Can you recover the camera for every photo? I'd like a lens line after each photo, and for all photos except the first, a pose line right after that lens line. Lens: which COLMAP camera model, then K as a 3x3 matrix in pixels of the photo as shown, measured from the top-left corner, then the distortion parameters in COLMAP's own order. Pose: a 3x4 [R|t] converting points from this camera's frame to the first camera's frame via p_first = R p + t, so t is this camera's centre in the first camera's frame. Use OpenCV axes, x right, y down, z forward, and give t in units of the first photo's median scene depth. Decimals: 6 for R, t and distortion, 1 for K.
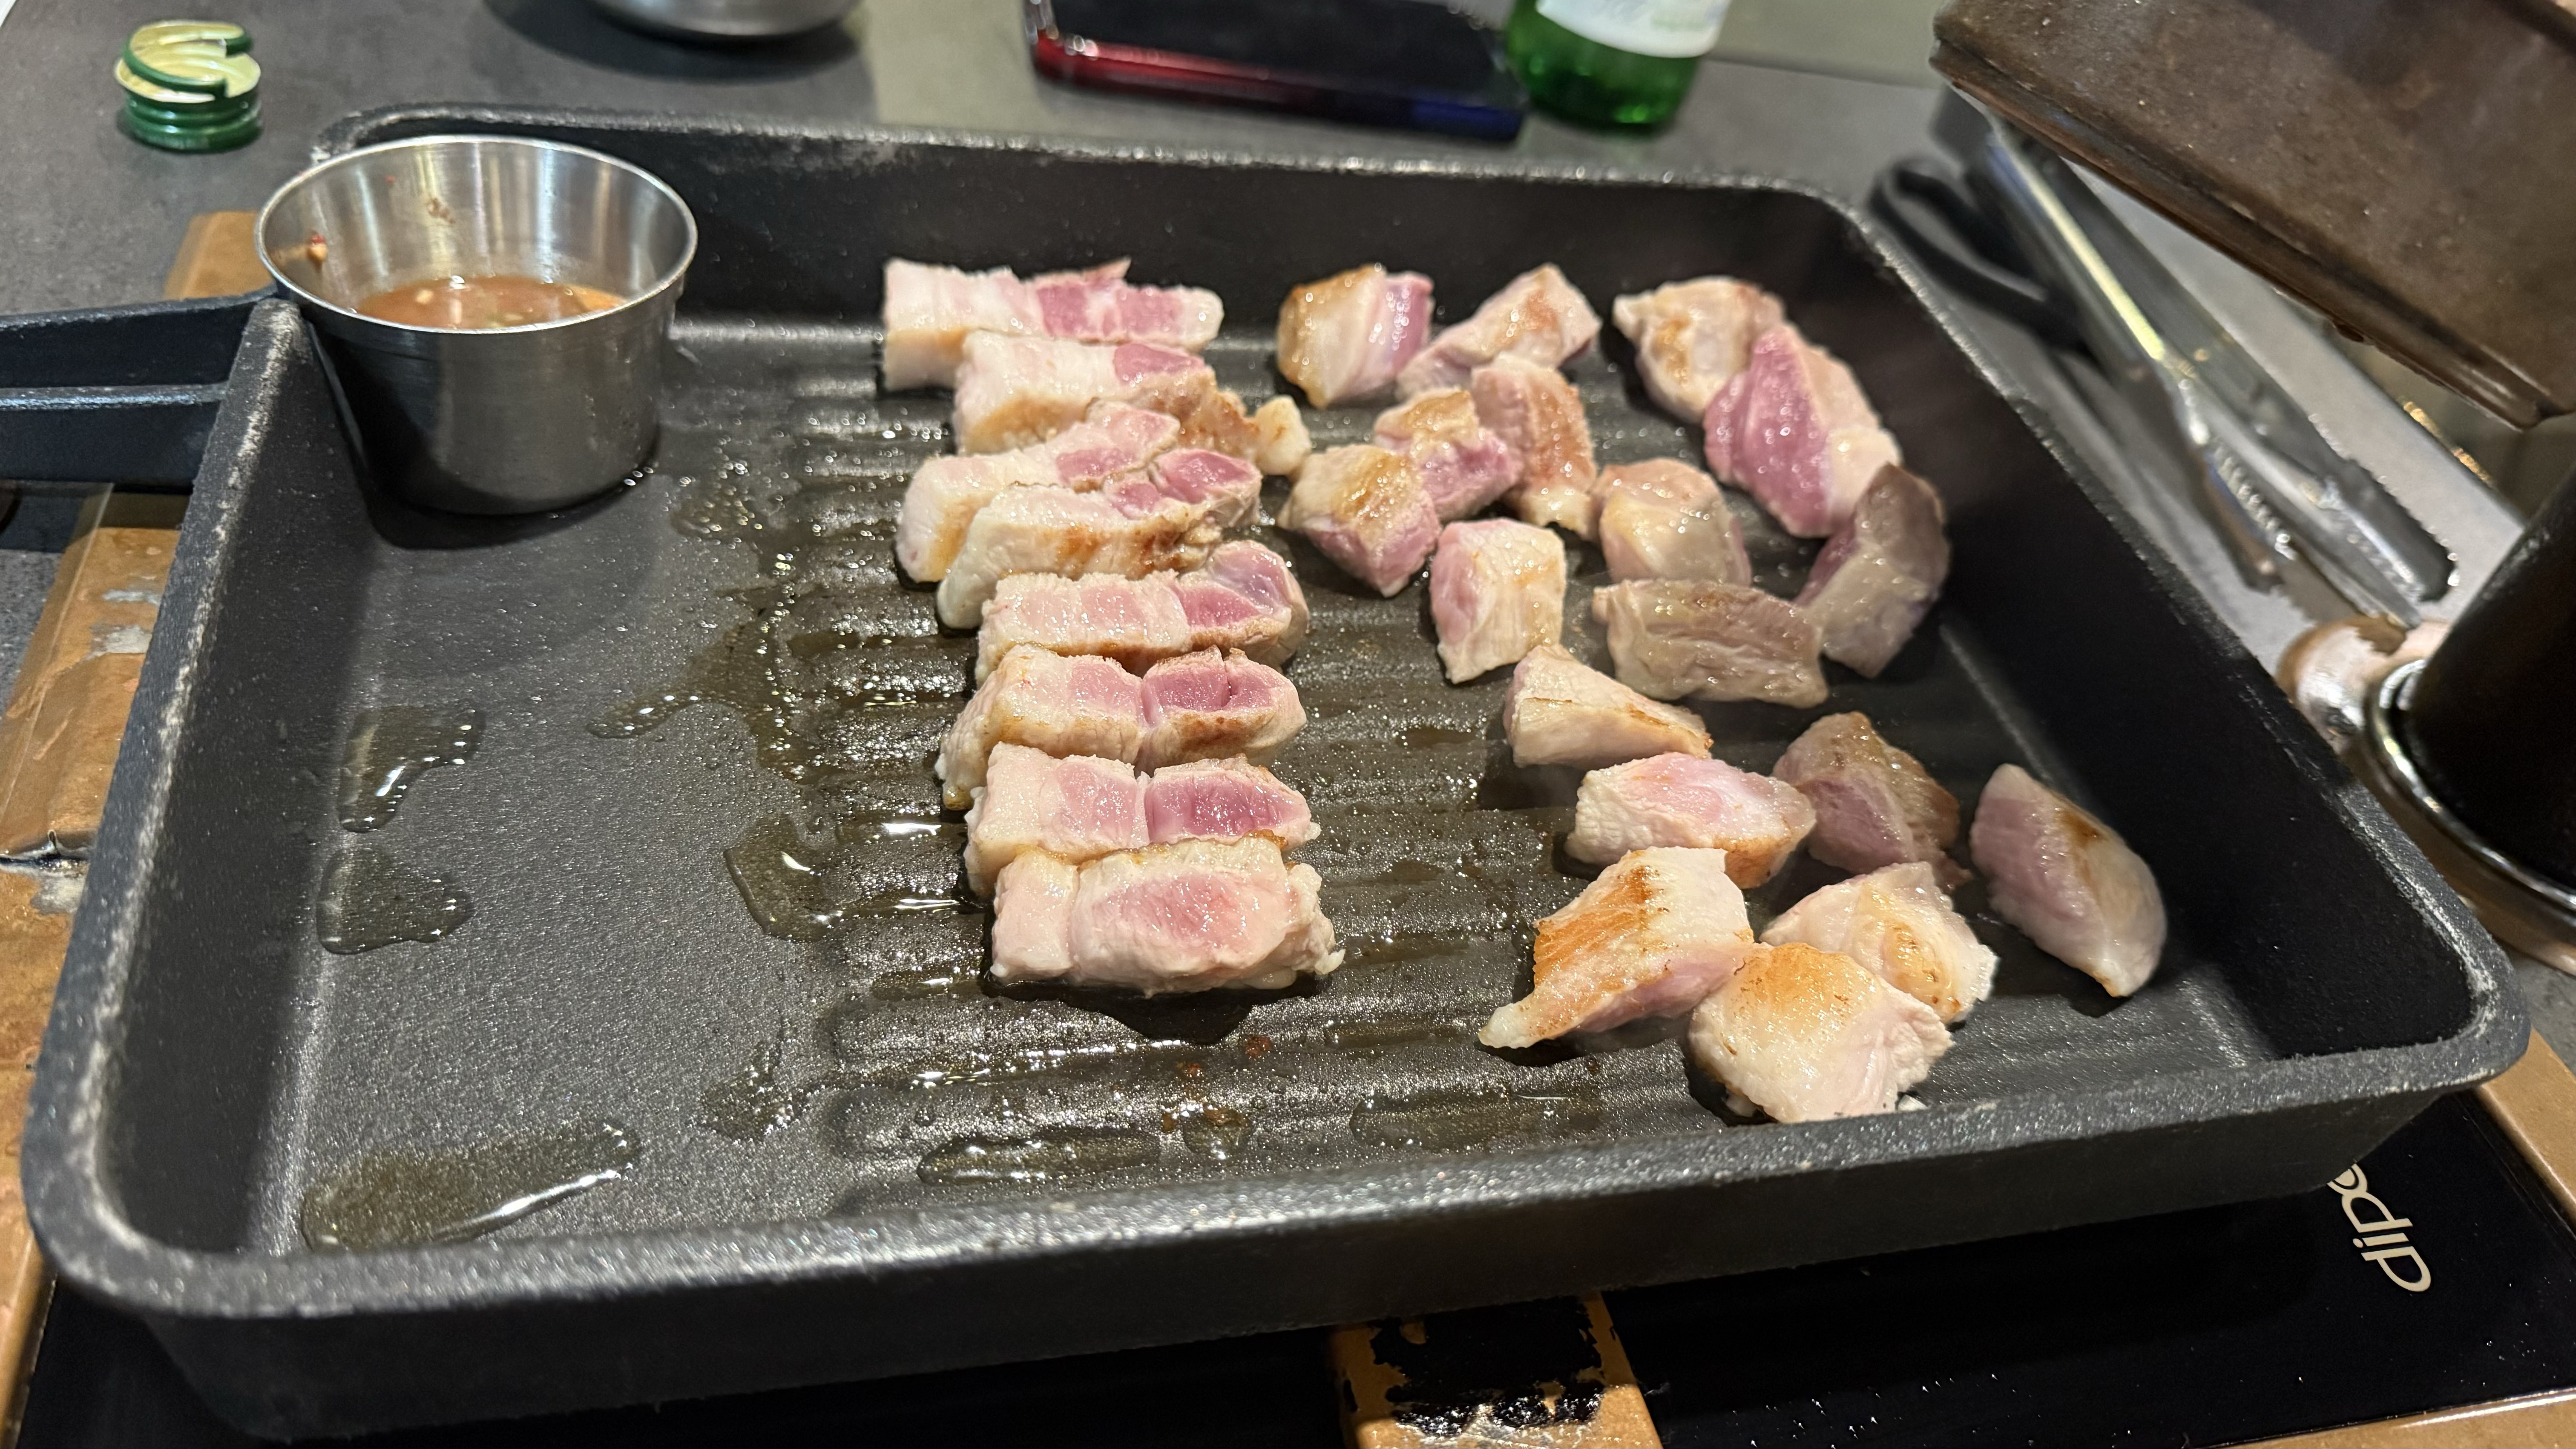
lens RADIAL K [[1869.9, 0, 1276.5], [0, 1869.9, 747.5], [0, 0, 1]] dist [-0.020889, -0.014644]
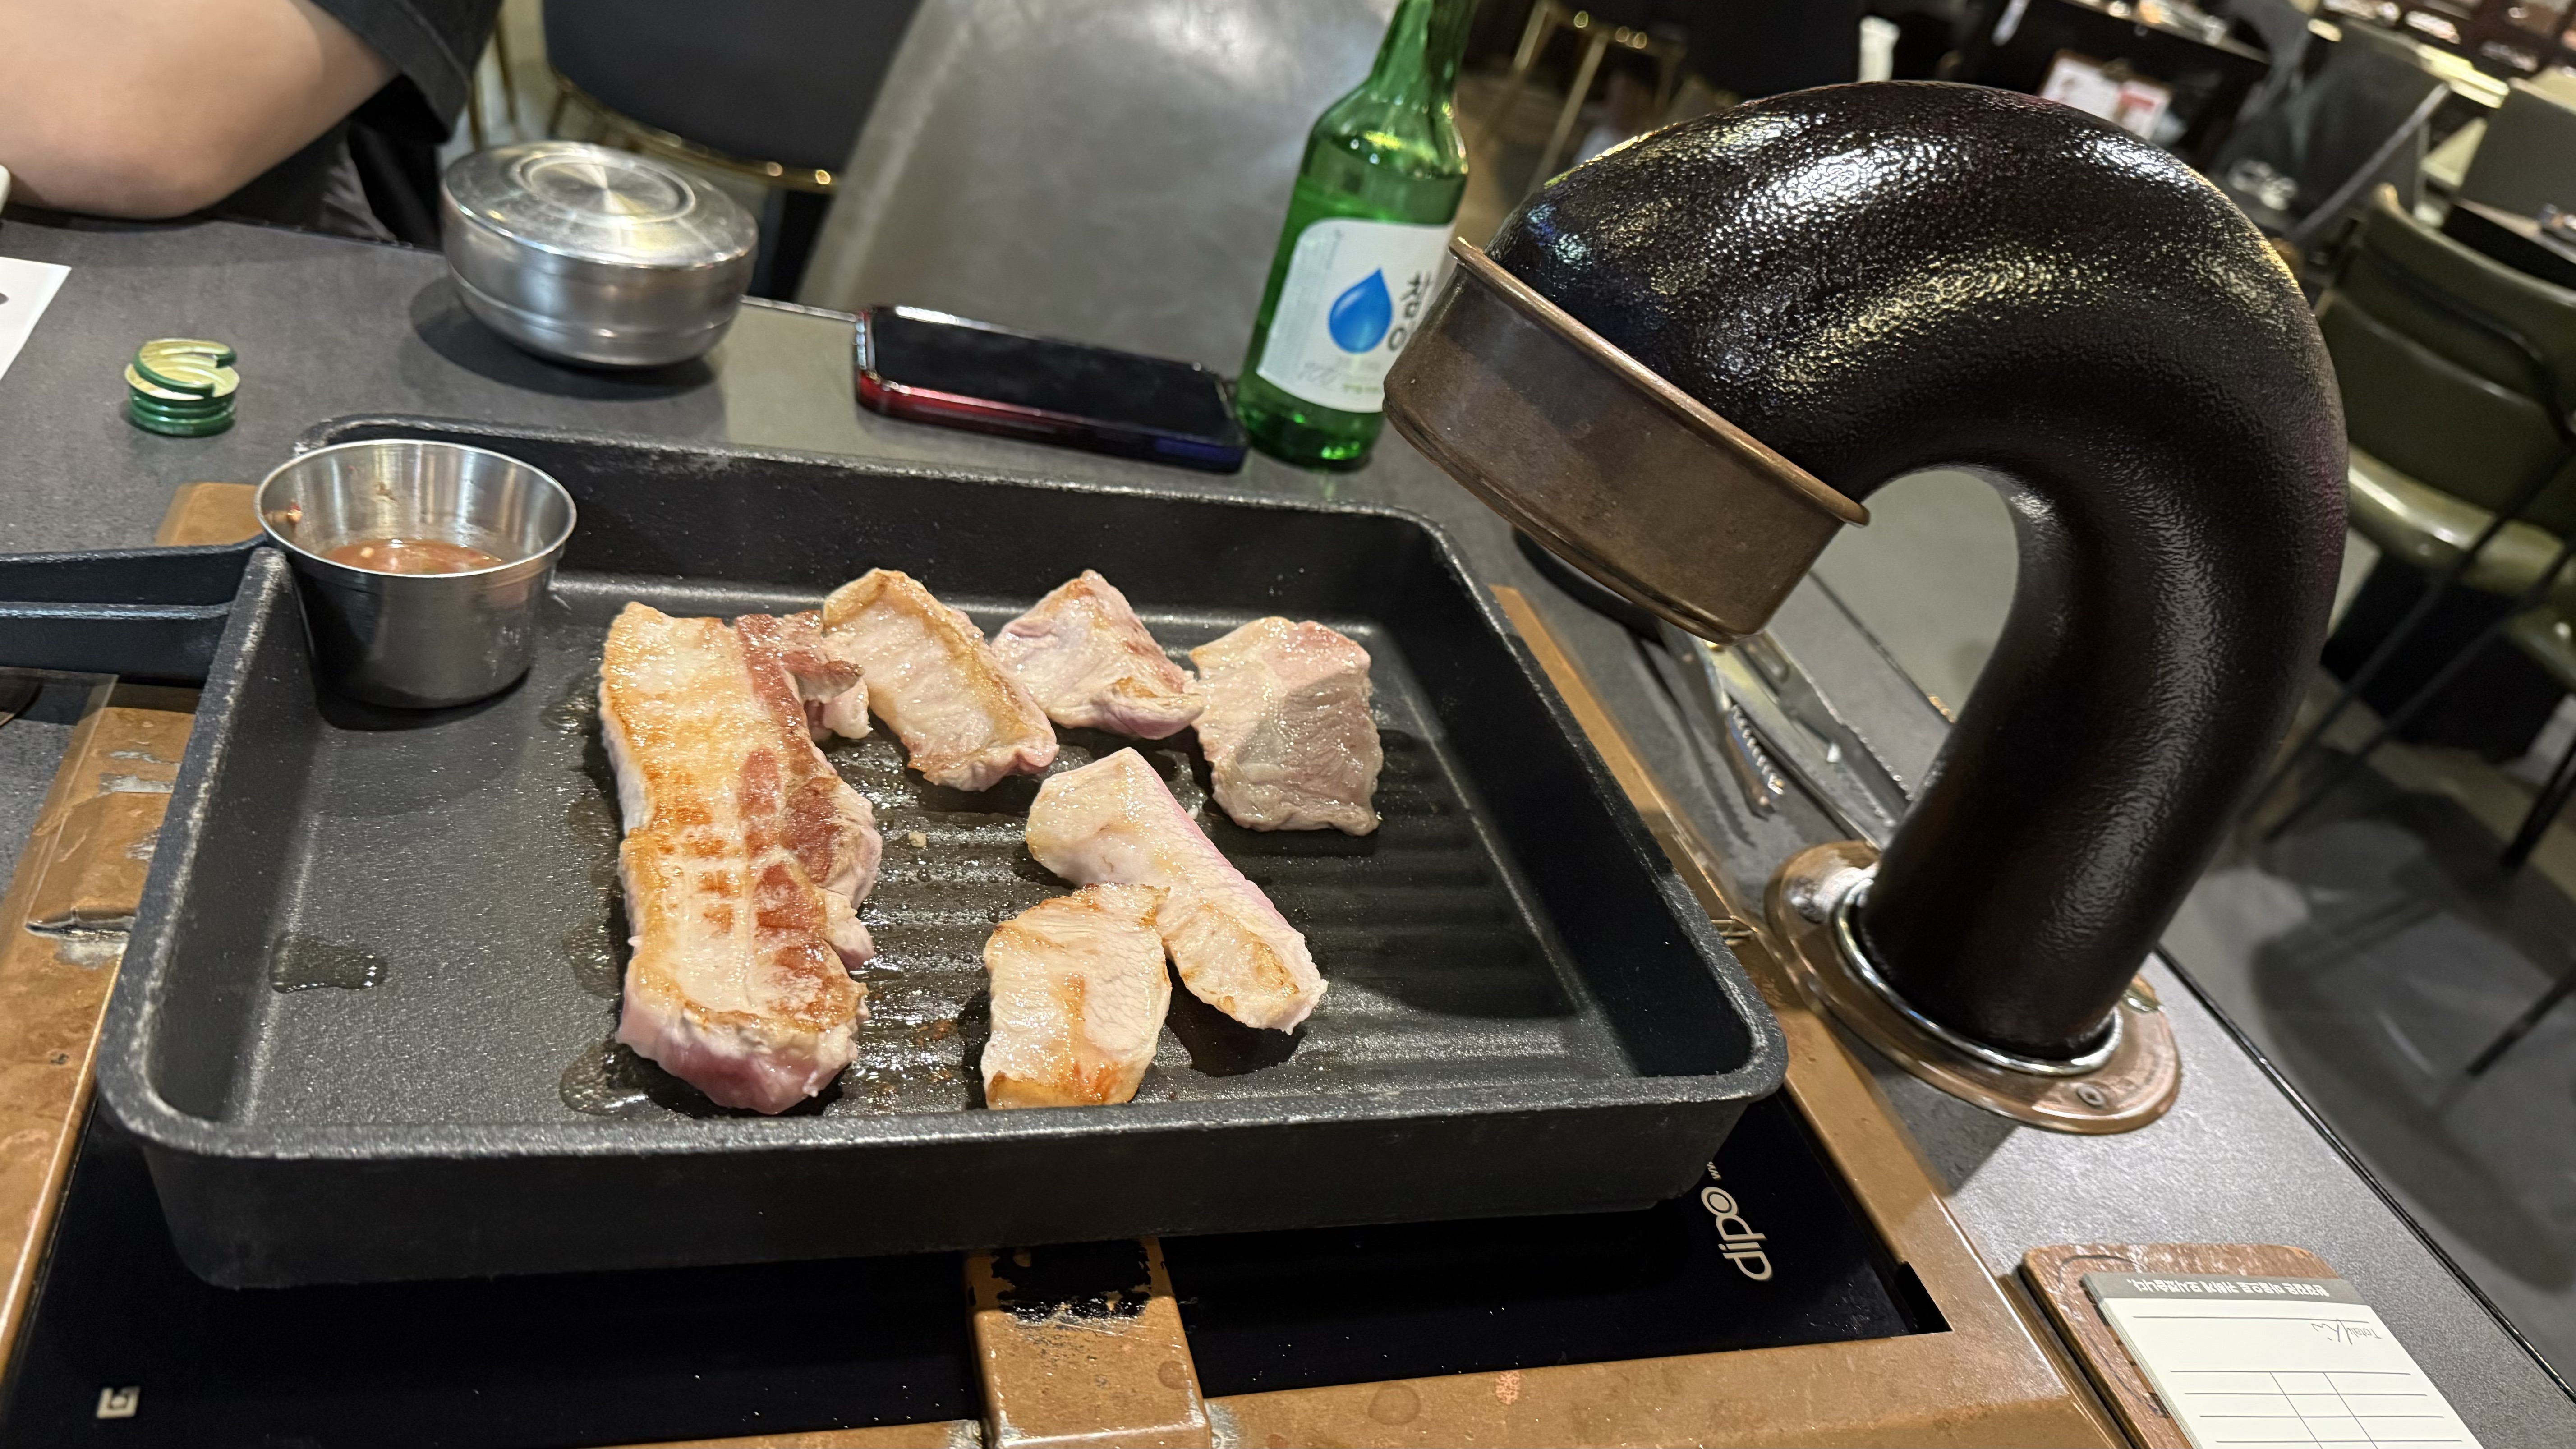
lens RADIAL K [[1869.9, 0, 1307.3], [0, 1869.9, 733.1], [0, 0, 1]] dist [-0.020889, -0.014644]
pose [[0.995594, 0.029703, 0.088942, 0.128969], [-0.014719, 0.986250, -0.164602, 0.119737], [-0.092609, 0.162567, 0.982342, -0.443845]]
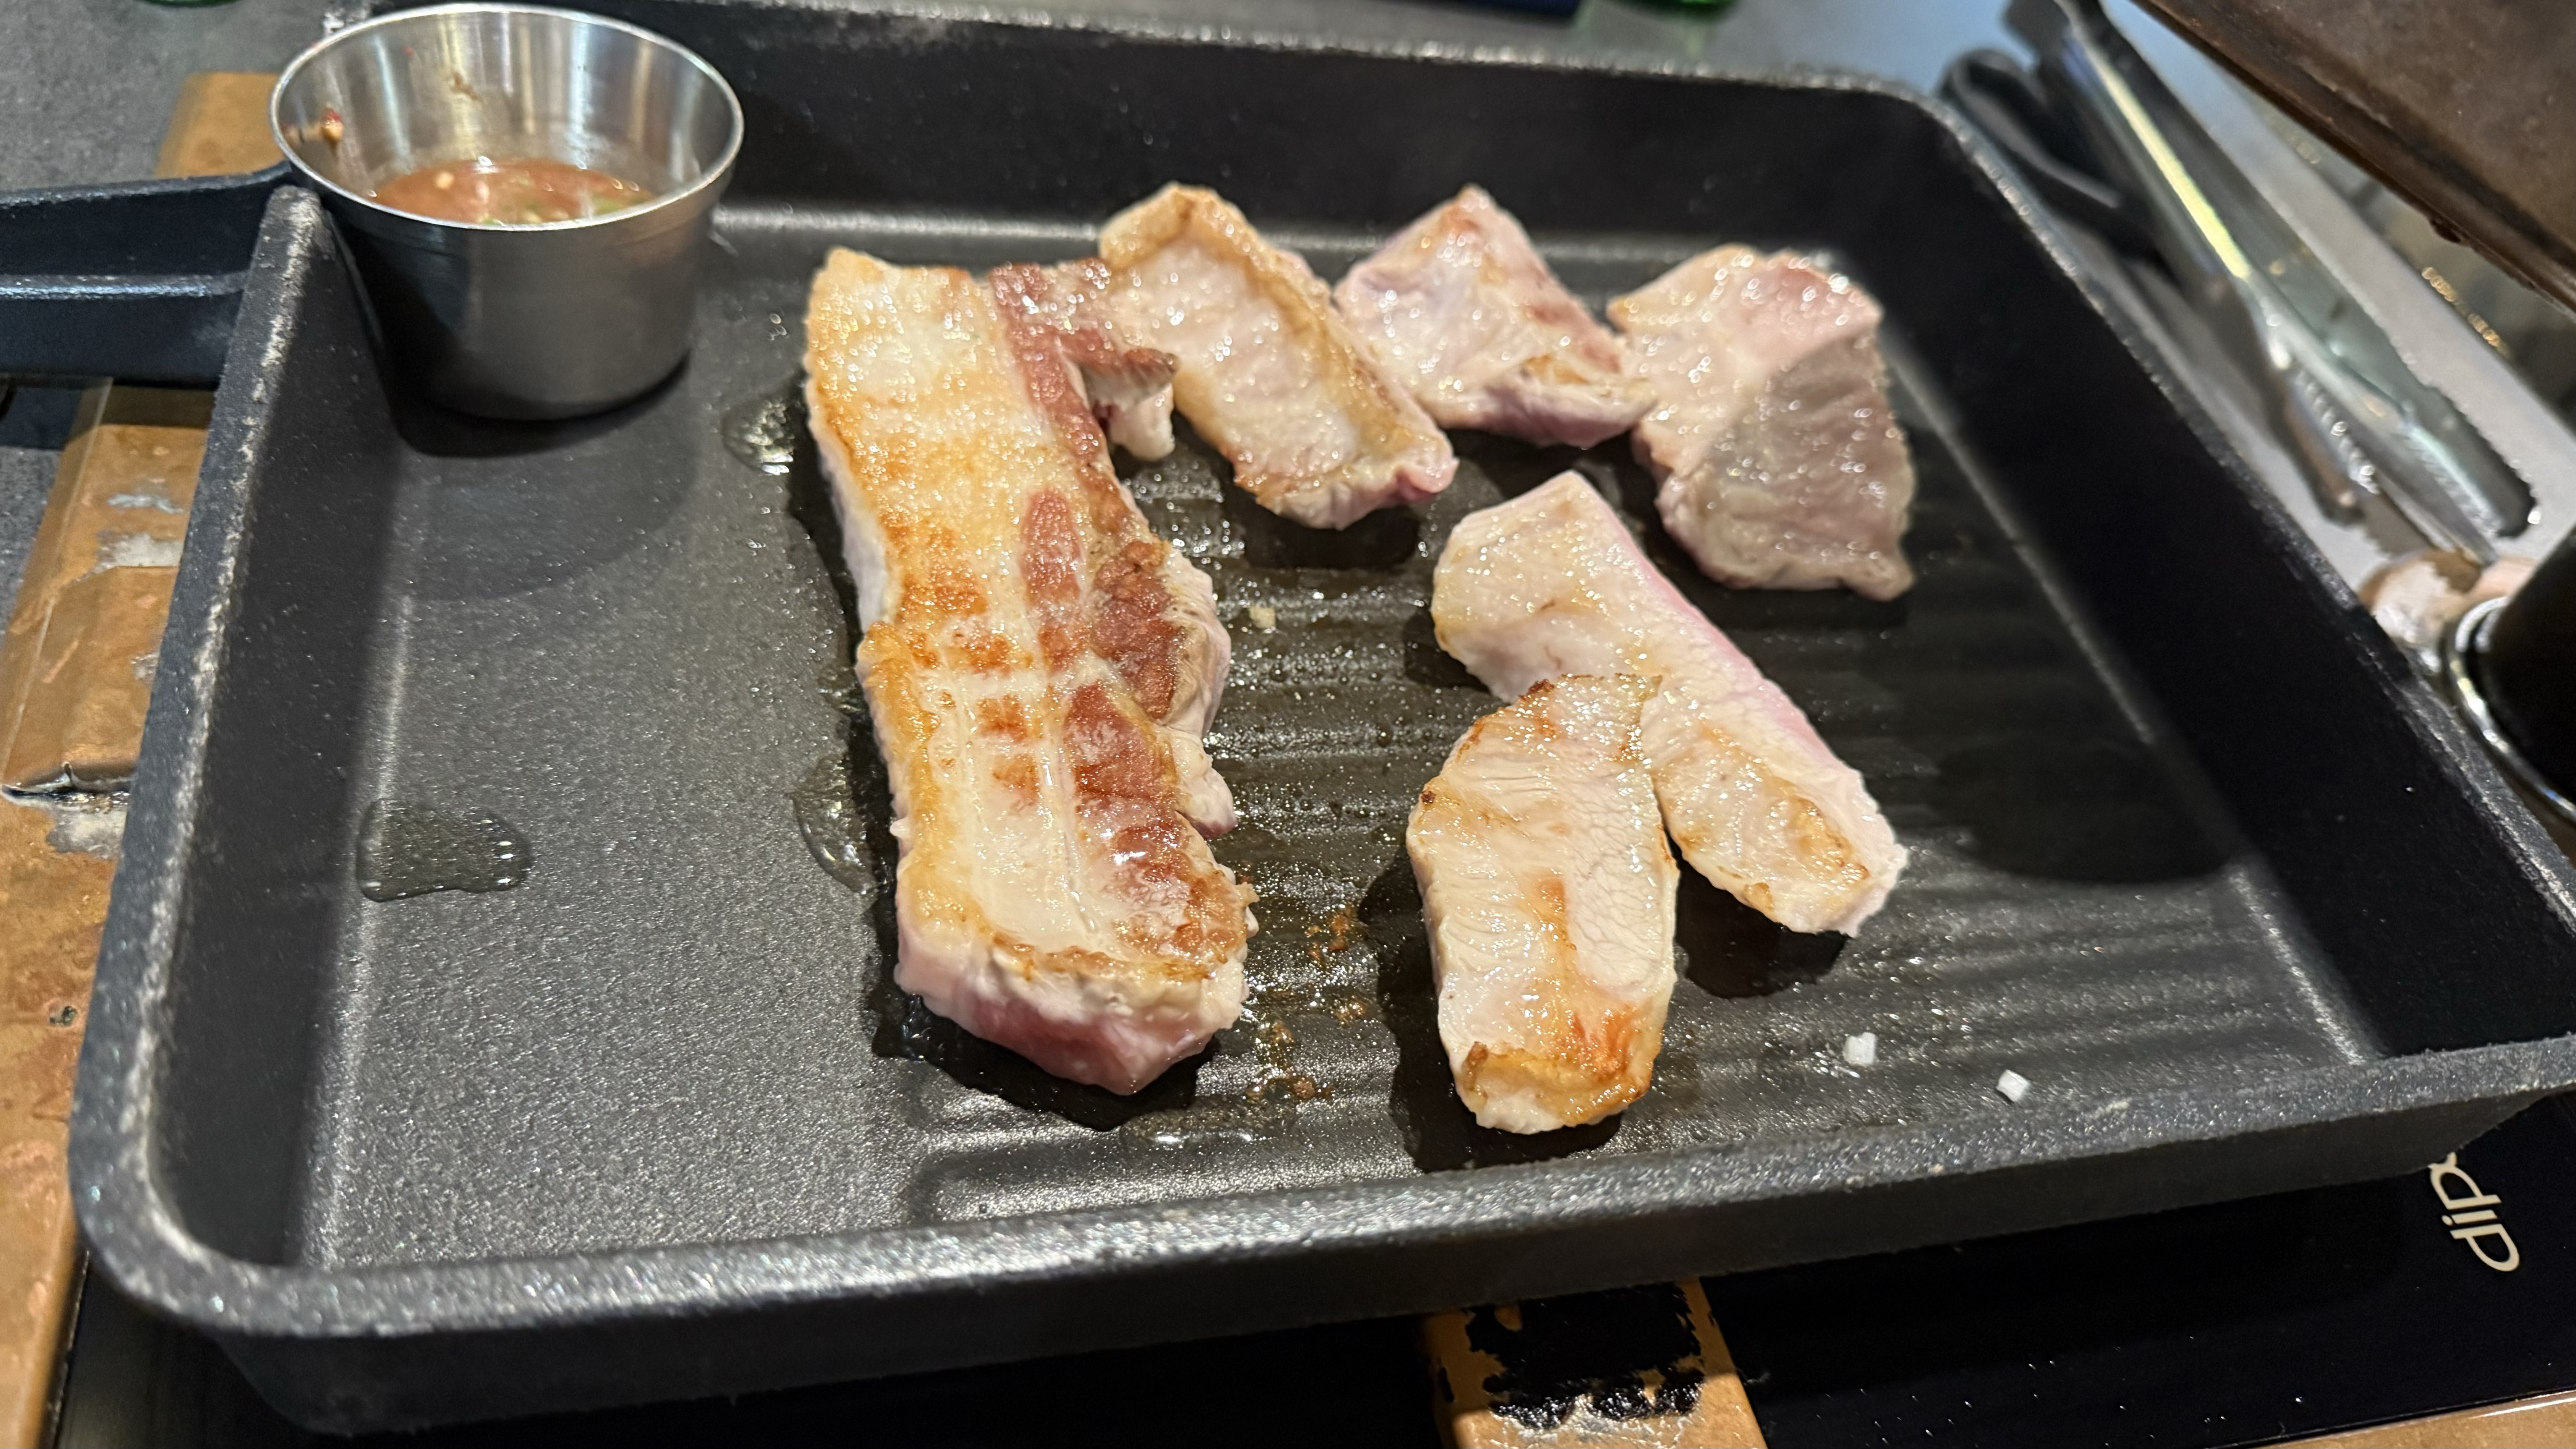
lens RADIAL K [[1869.9, 0, 1278.3], [0, 1869.9, 740.8], [0, 0, 1]] dist [-0.020889, -0.014644]
pose [[0.999639, 0.021080, 0.016679, -0.057829], [-0.022234, 0.997133, 0.072326, -0.043580], [-0.015106, -0.072671, 0.997242, 0.049918]]
